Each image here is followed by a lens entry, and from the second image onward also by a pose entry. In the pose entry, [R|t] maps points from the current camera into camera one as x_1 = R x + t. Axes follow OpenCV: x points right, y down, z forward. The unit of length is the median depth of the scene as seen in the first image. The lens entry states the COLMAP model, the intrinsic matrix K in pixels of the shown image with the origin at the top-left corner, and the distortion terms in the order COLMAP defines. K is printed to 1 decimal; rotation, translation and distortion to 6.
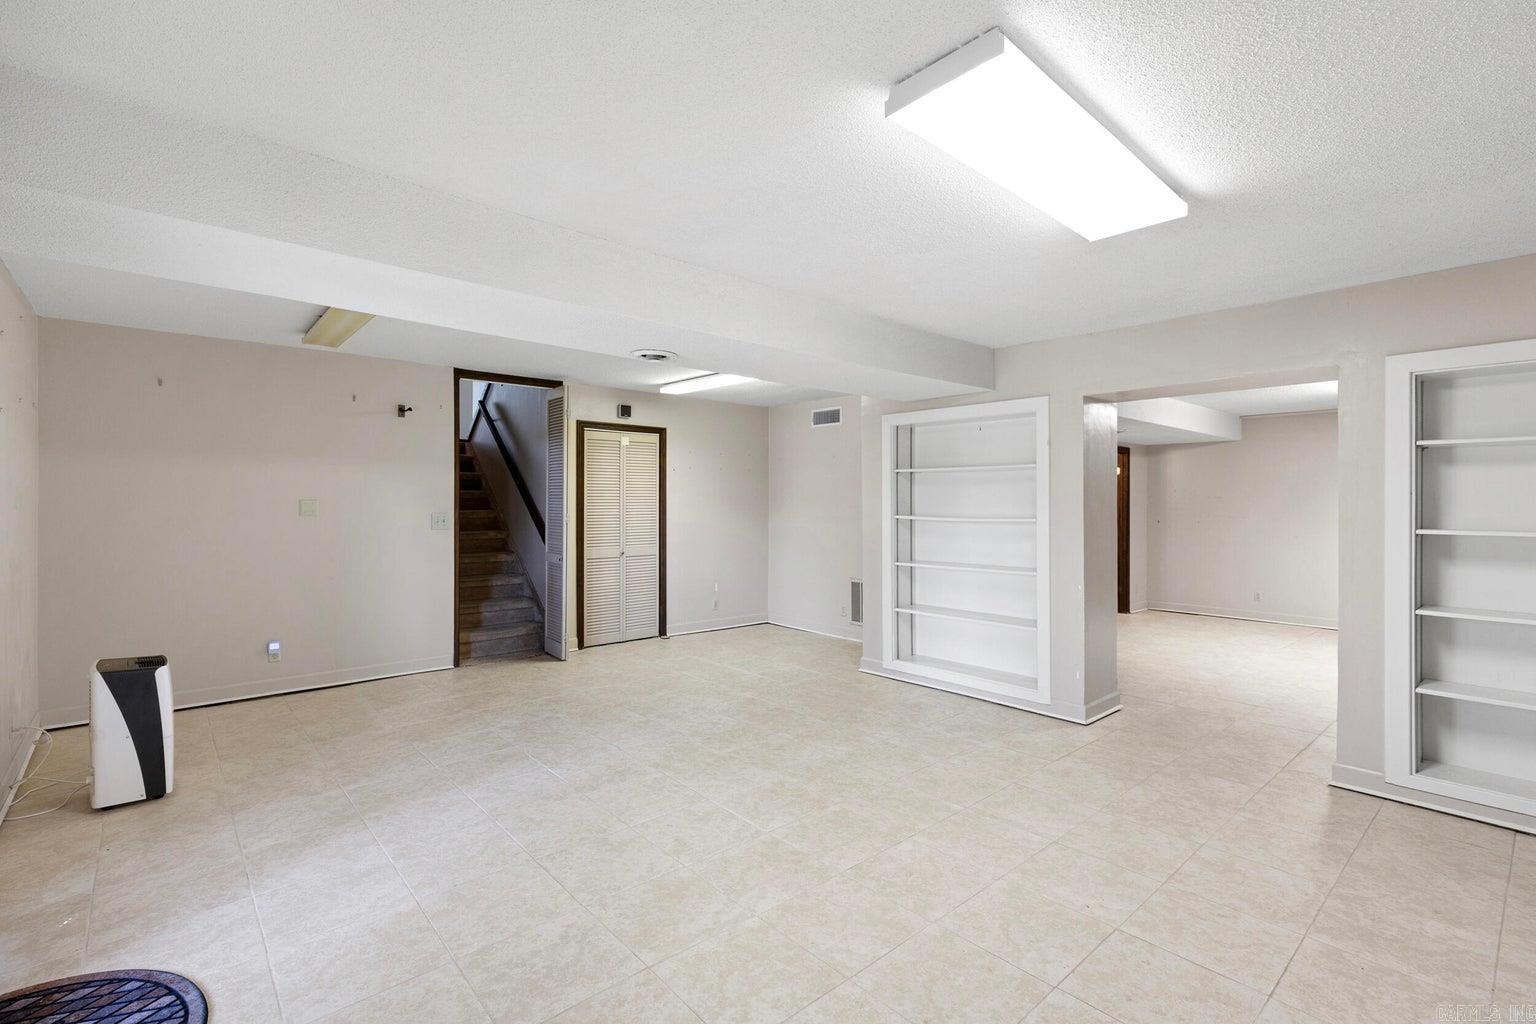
lens RADIAL K [[694.6, 0, 782.1], [0, 694.6, 494.4], [0, 0, 1]] dist [-0.003167, -0.000653]
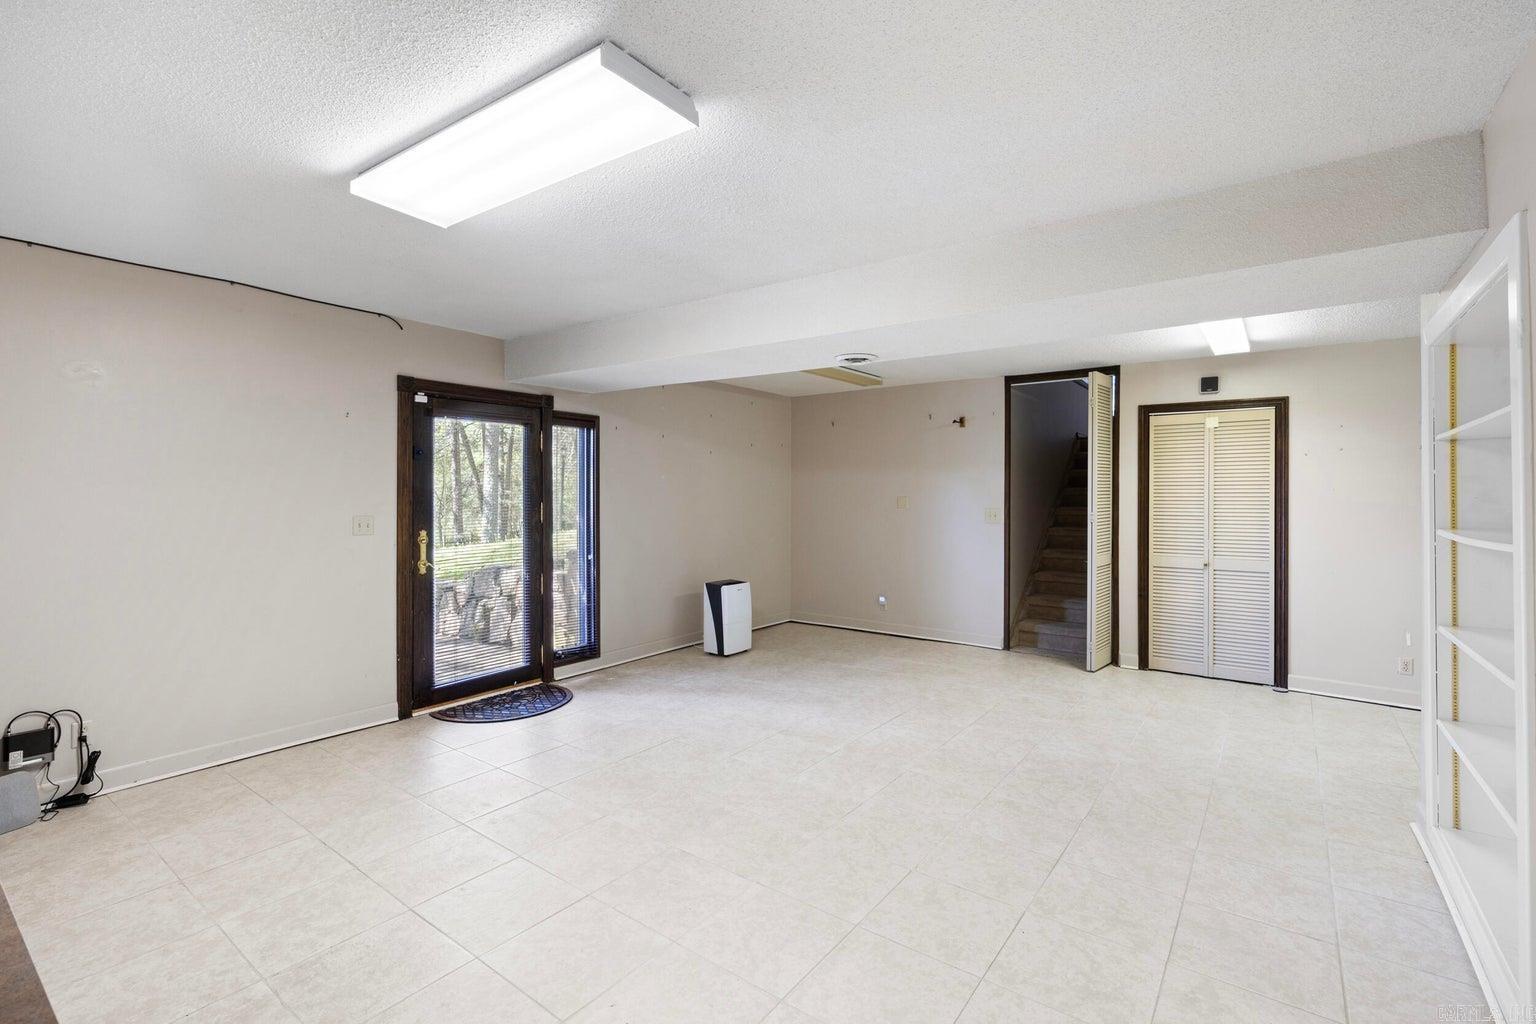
lens RADIAL K [[694.6, 0, 782.1], [0, 694.6, 494.4], [0, 0, 1]] dist [-0.003167, -0.000653]
pose [[0.197716, -0.002929, -0.980255, 0.645023], [0.003546, 0.999991, -0.002273, 0.006376], [0.980253, -0.003026, 0.197725, 0.532390]]
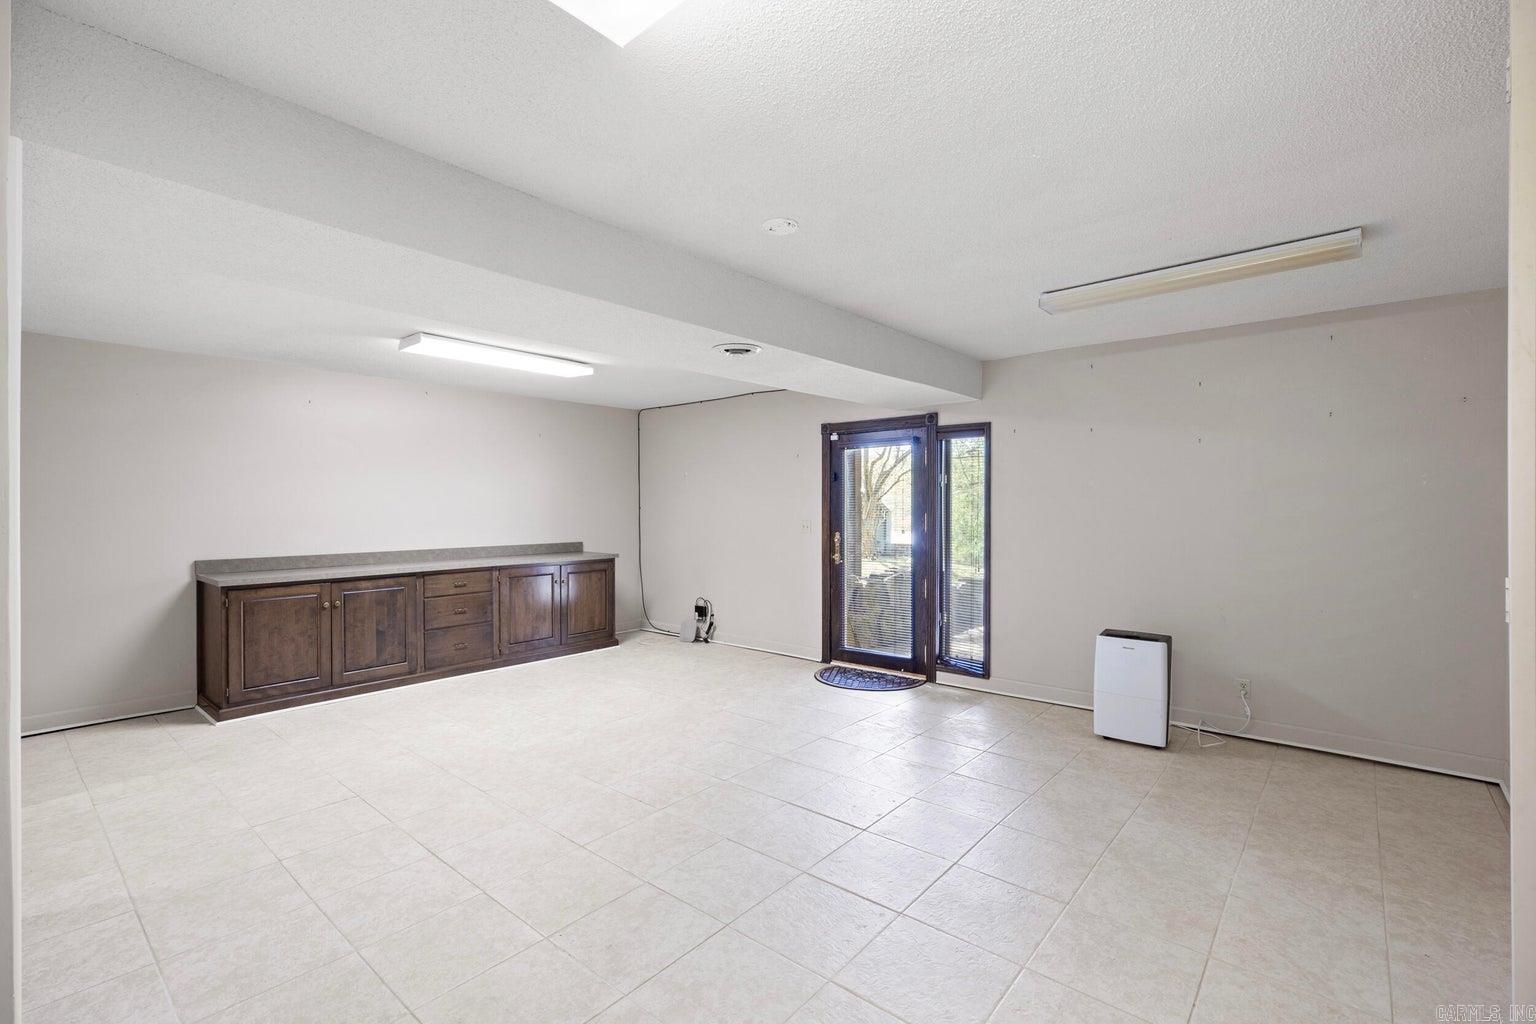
lens RADIAL K [[681.4, 0, 774.1], [0, 681.4, 511.7], [0, 0, 1]] dist [-0.017369, 0.000802]
pose [[-0.991637, -0.001023, -0.129051, -0.089738], [-0.000879, 0.999999, -0.001174, 0.014049], [0.129052, -0.001051, -0.991637, 1.485661]]
